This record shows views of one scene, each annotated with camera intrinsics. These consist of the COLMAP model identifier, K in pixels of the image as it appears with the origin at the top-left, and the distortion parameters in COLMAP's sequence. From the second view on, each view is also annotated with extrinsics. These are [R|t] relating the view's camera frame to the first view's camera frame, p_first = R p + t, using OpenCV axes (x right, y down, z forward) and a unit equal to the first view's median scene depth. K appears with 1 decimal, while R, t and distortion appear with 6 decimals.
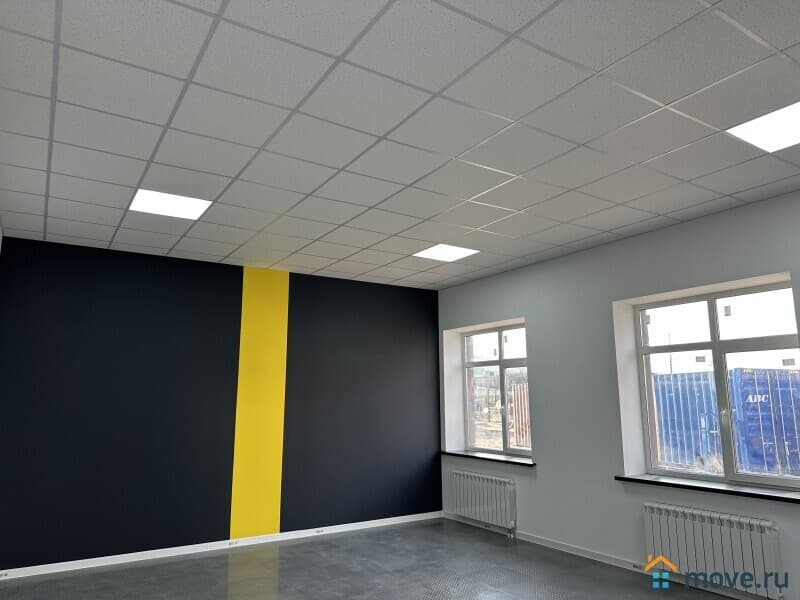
lens RADIAL K [[565.3, 0, 399.7], [0, 565.3, 295.3], [0, 0, 1]] dist [0.009148, -0.003501]
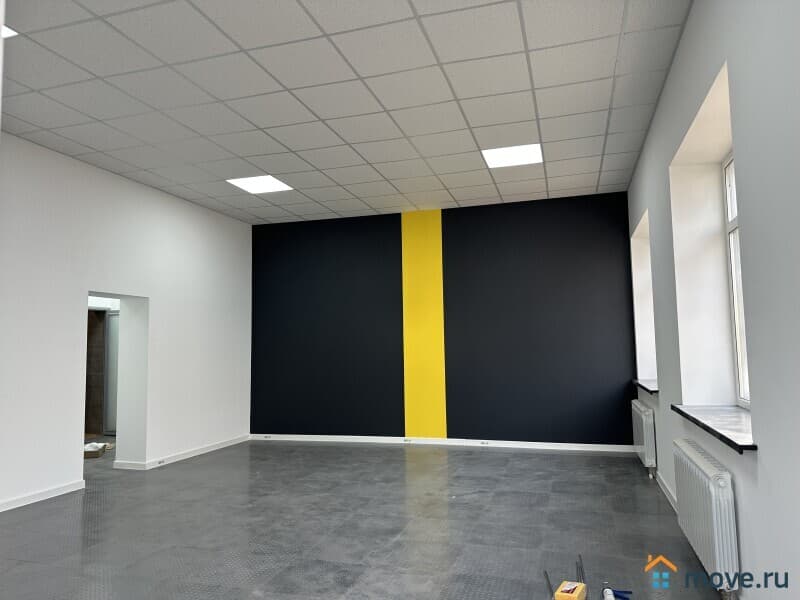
lens RADIAL K [[565.3, 0, 407.3], [0, 565.3, 297.8], [0, 0, 1]] dist [0.009148, -0.003501]
pose [[0.673350, -0.074418, -0.735569, 0.614619], [0.154769, 0.987065, 0.041816, 0.081690], [0.722943, -0.142000, 0.676158, 0.214303]]
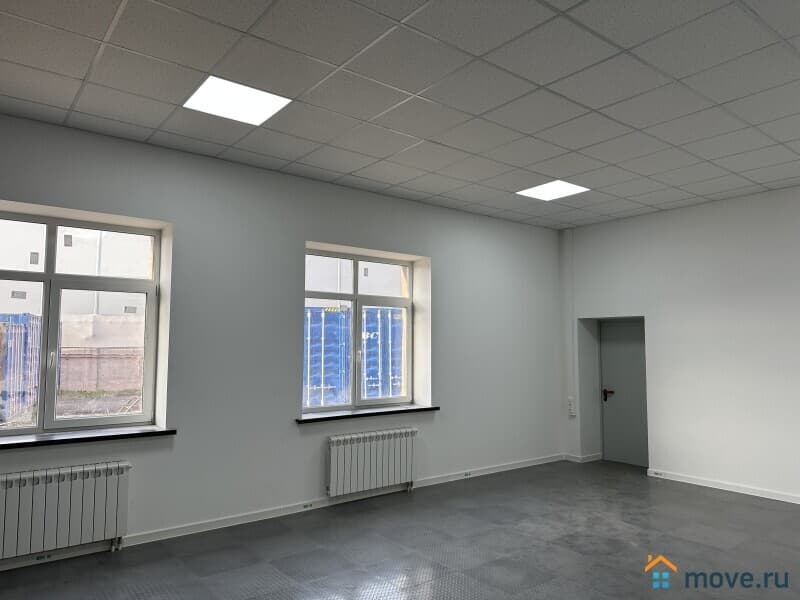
lens RADIAL K [[565.3, 0, 399.0], [0, 565.3, 306.0], [0, 0, 1]] dist [0.009148, -0.003501]
pose [[-0.110300, 0.063780, 0.991850, -0.510298], [-0.187940, 0.978597, -0.083828, 0.149444], [-0.975967, -0.195654, -0.095952, 0.813358]]
